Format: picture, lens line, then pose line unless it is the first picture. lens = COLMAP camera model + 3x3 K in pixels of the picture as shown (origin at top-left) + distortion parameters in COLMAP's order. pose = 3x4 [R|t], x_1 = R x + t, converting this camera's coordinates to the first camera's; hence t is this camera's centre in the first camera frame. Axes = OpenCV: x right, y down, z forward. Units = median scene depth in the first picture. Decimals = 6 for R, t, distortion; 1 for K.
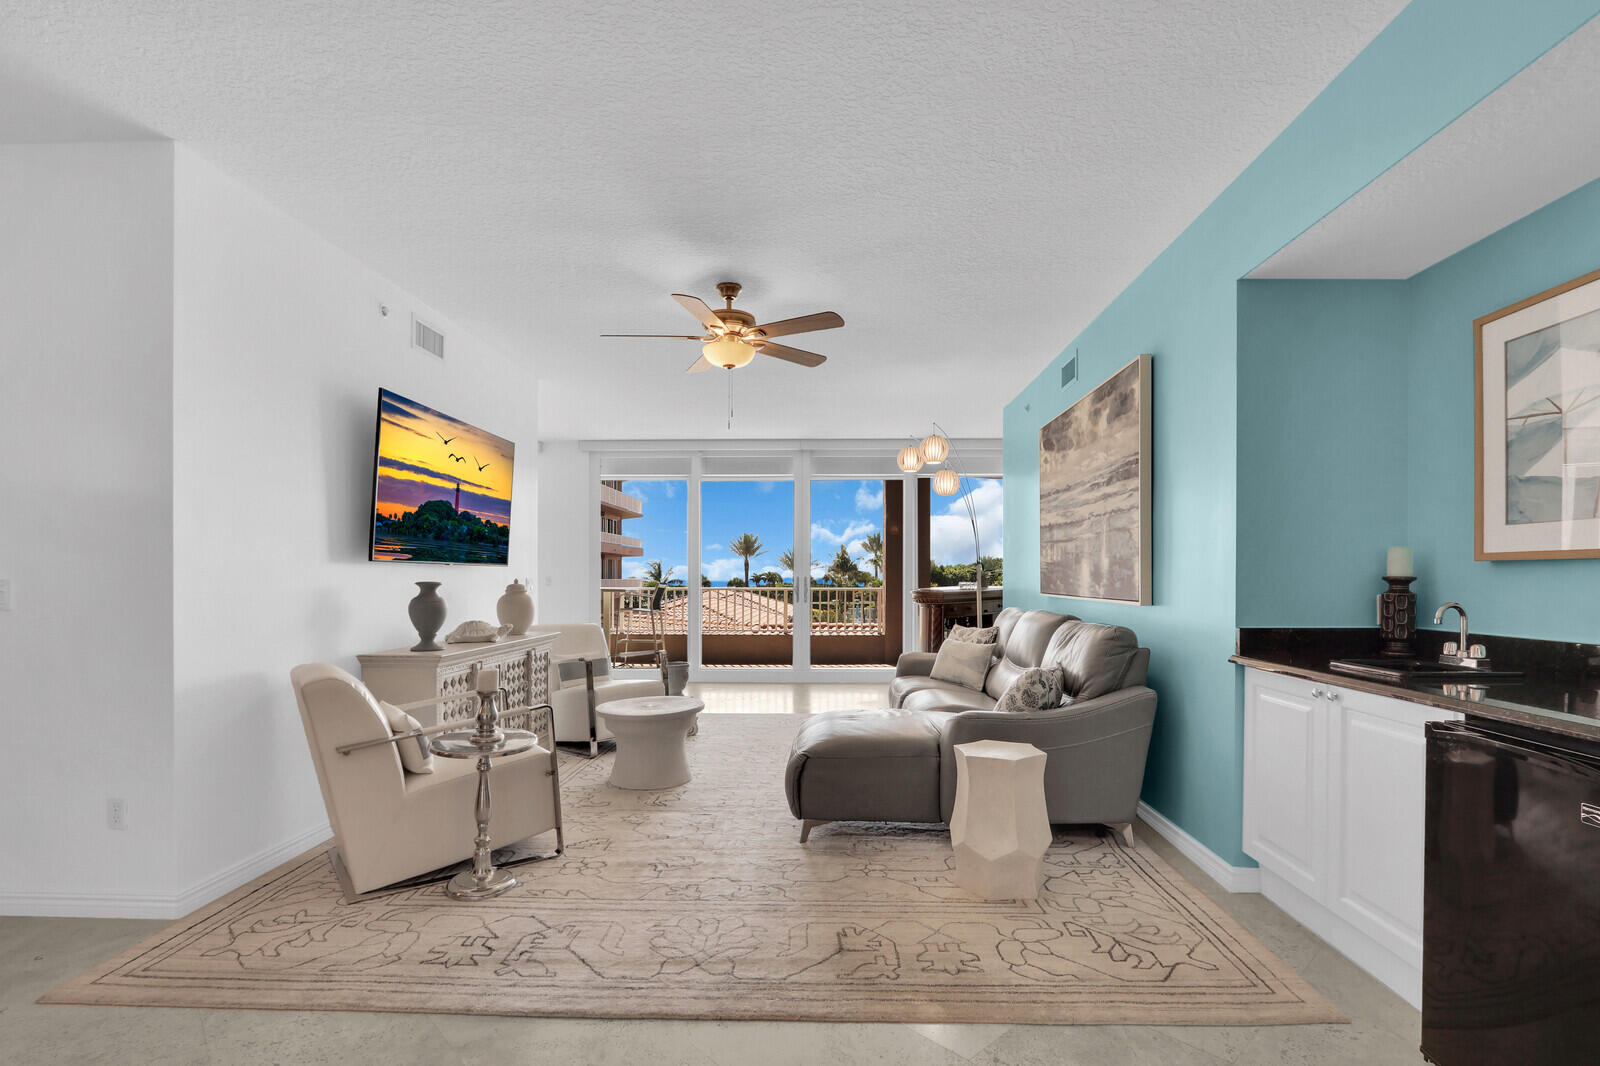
lens RADIAL K [[763.0, 0, 815.0], [0, 763.0, 573.5], [0, 0, 1]] dist [-0.005029, -0.000245]
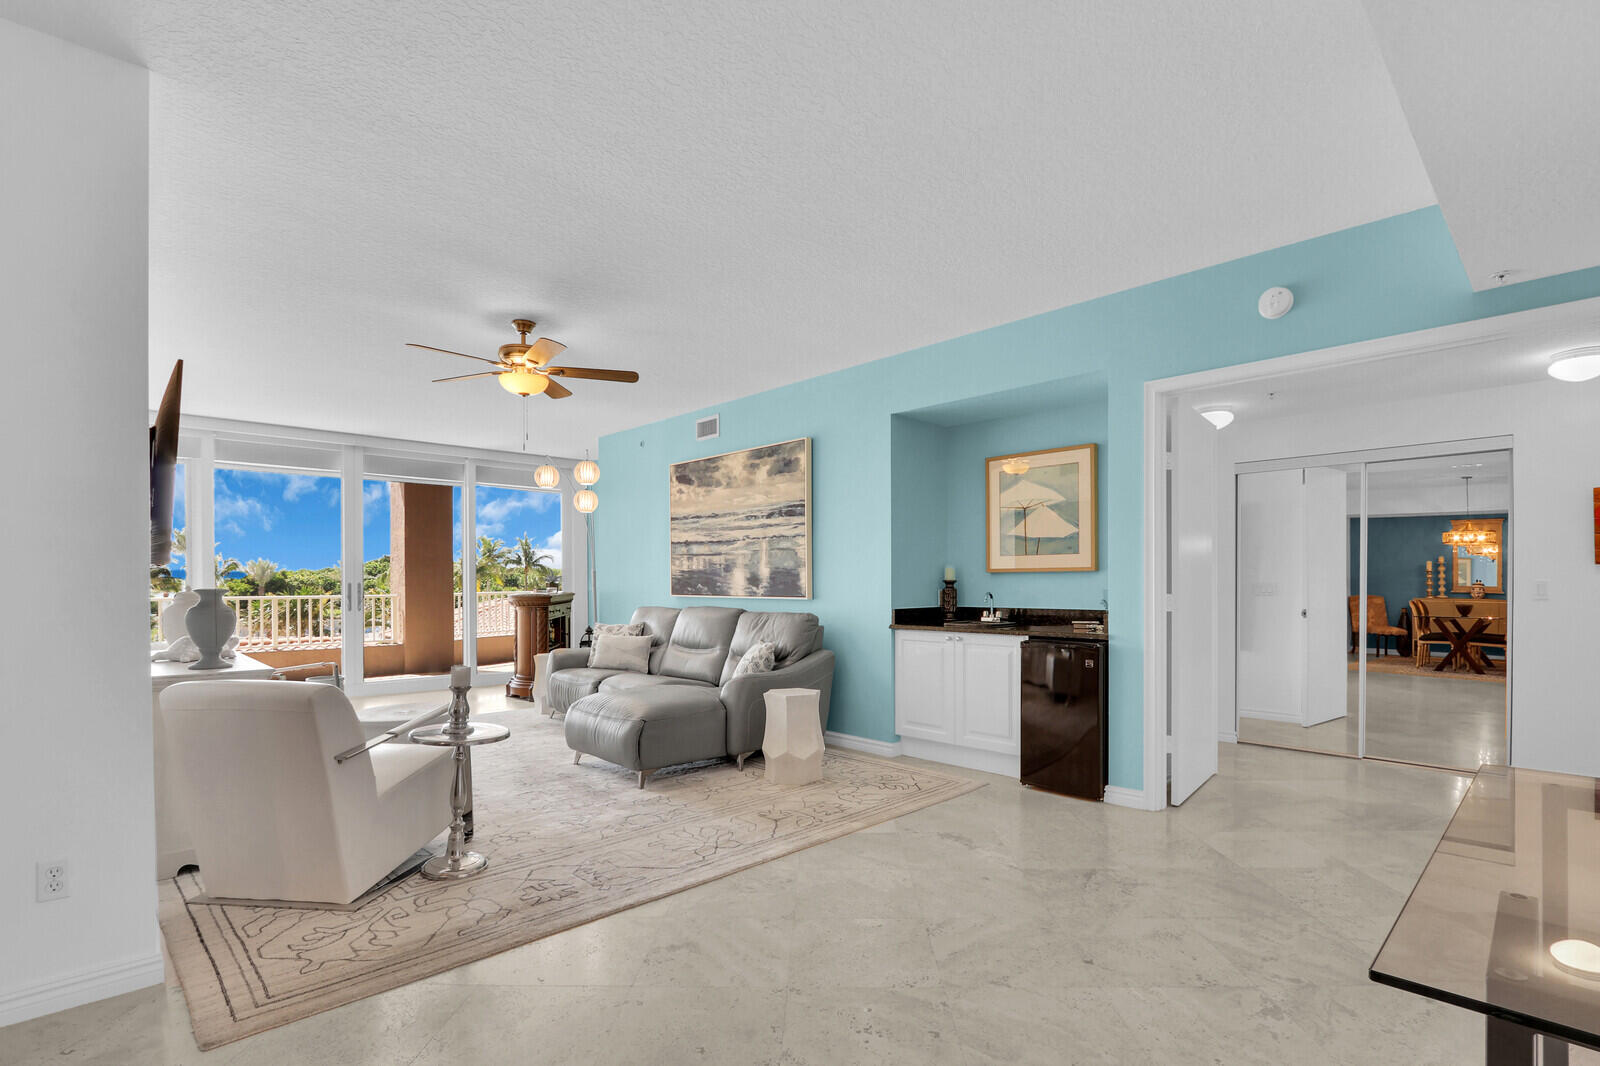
lens RADIAL K [[777.3, 0, 812.7], [0, 777.3, 578.5], [0, 0, 1]] dist [-0.031087, -0.000349]
pose [[0.696301, -0.000649, 0.717750, -0.764664], [0.001568, 0.999999, -0.000618, 0.000406], [-0.717748, 0.001556, 0.696301, -0.115457]]
